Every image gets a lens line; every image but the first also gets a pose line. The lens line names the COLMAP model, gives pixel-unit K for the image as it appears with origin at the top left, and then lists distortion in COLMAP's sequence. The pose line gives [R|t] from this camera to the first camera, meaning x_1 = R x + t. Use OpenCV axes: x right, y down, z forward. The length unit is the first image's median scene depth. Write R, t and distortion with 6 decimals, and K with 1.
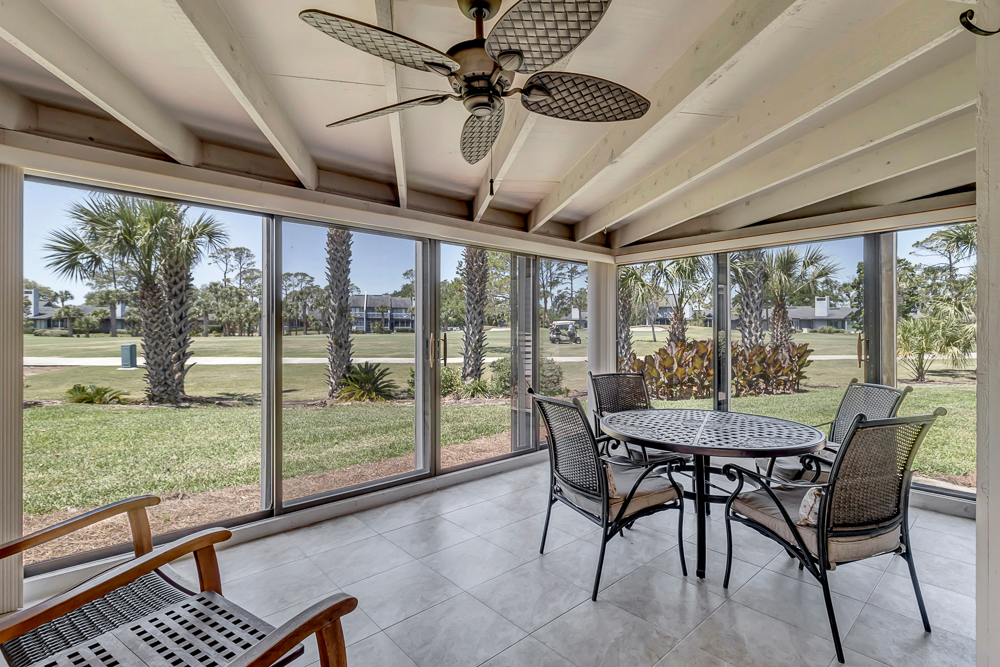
lens RADIAL K [[460.7, 0, 500.0], [0, 460.7, 333.5], [0, 0, 1]] dist [0.000268, 0.000101]
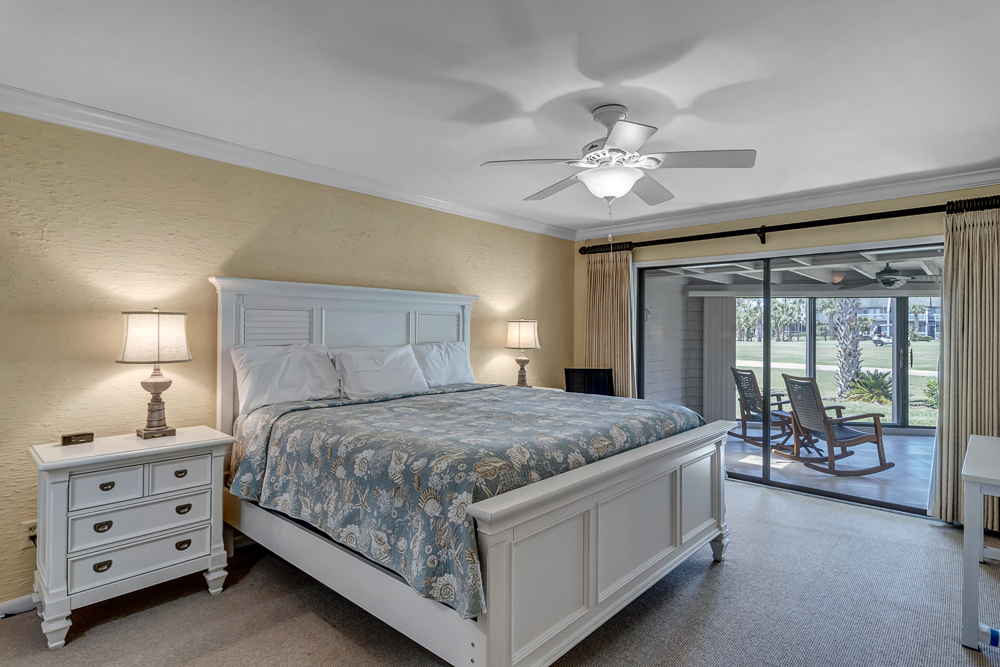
lens RADIAL K [[524.5, 0, 499.3], [0, 524.5, 327.9], [0, 0, 1]] dist [0.003486, 0.000133]
pose [[0.598768, -0.002965, -0.800917, 0.184998], [-0.011757, 0.999853, -0.012492, -0.011648], [0.800836, 0.016896, 0.598645, -0.497290]]
